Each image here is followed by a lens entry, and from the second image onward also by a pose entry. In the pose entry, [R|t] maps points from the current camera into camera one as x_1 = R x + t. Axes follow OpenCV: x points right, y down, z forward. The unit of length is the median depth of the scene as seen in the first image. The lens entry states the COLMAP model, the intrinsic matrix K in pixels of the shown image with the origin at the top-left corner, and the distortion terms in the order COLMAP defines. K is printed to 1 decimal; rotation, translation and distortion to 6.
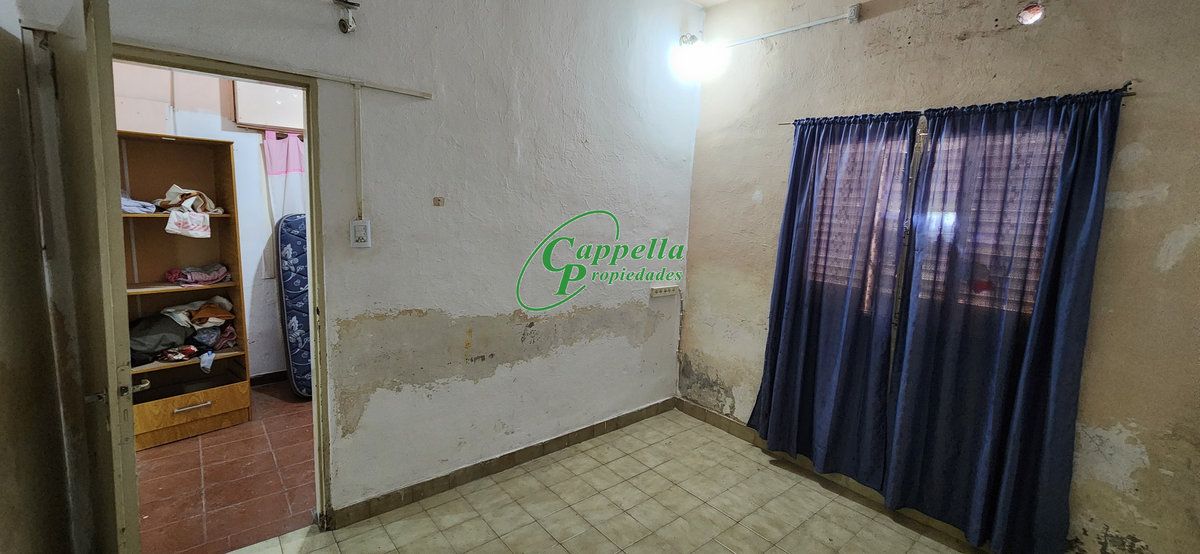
lens RADIAL K [[488.4, 0, 593.5], [0, 488.4, 264.4], [0, 0, 1]] dist [0.008408, -0.005768]
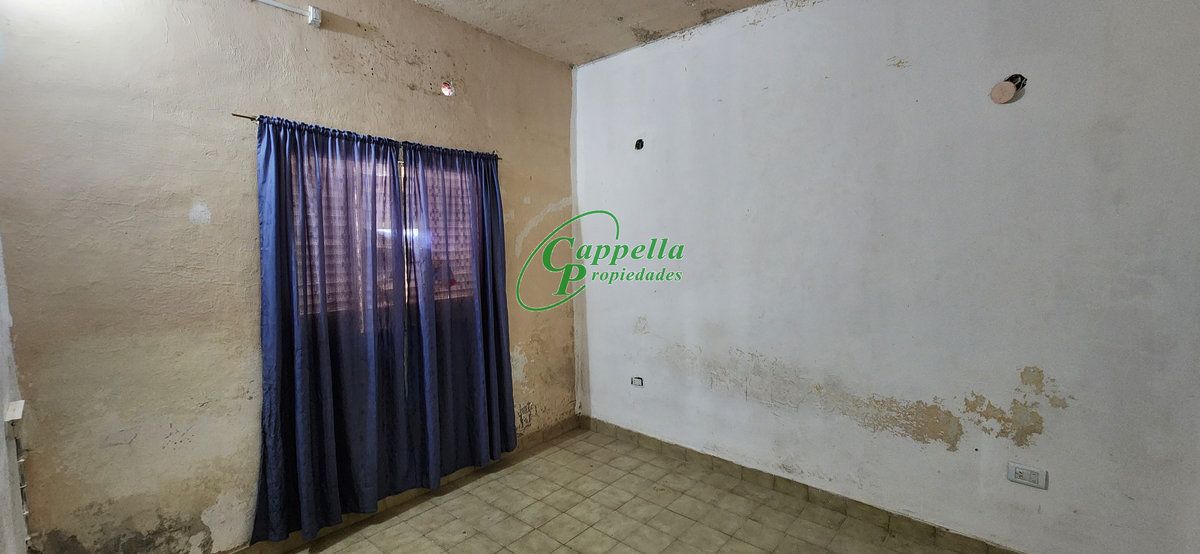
lens RADIAL K [[488.4, 0, 593.5], [0, 488.4, 264.4], [0, 0, 1]] dist [0.008408, -0.005768]
pose [[-0.164068, -0.091161, 0.982228, -0.495066], [0.129023, 0.985184, 0.112987, -0.091563], [-0.977975, 0.145268, -0.149876, 0.695712]]
